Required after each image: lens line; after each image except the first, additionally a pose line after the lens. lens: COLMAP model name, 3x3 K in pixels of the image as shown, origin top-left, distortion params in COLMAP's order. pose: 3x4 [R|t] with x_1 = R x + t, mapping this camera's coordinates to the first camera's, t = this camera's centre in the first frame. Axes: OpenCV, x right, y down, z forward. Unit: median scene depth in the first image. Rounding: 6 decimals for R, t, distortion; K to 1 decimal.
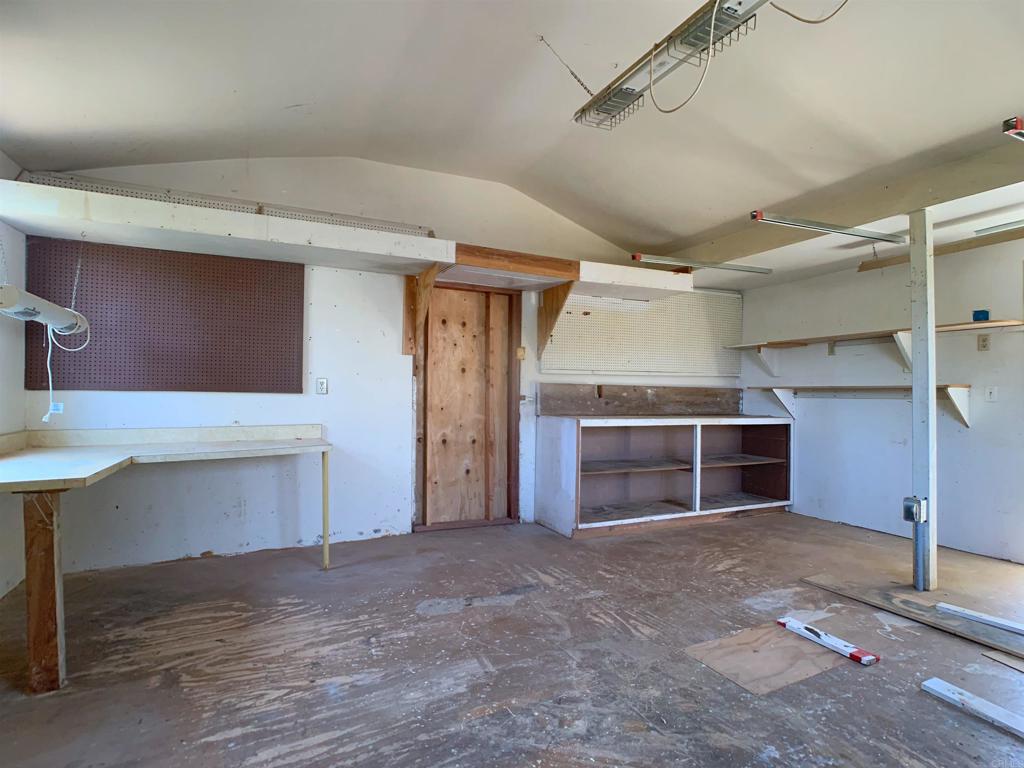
lens RADIAL K [[529.8, 0, 517.8], [0, 529.8, 386.0], [0, 0, 1]] dist [-0.023081, 0.000152]
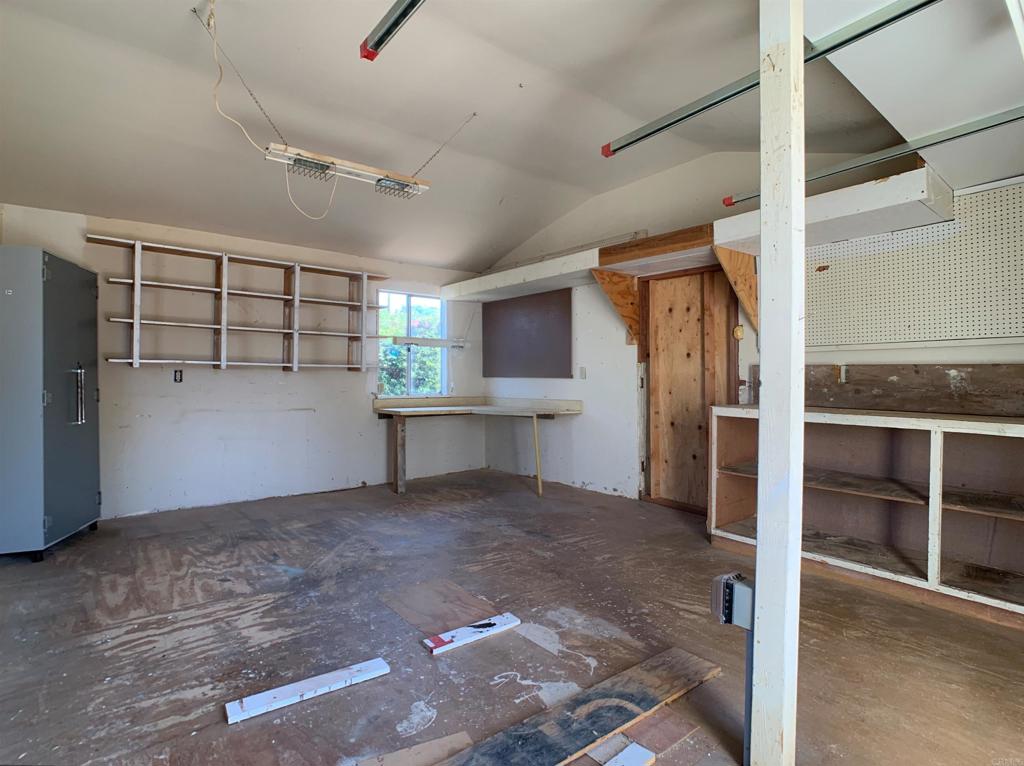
lens RADIAL K [[529.8, 0, 520.2], [0, 529.8, 382.8], [0, 0, 1]] dist [-0.023081, 0.000152]
pose [[0.235655, 0.001336, -0.971836, 0.779603], [0.009583, 0.999947, 0.003698, 0.015749], [0.971790, -0.010184, 0.235630, 0.439874]]
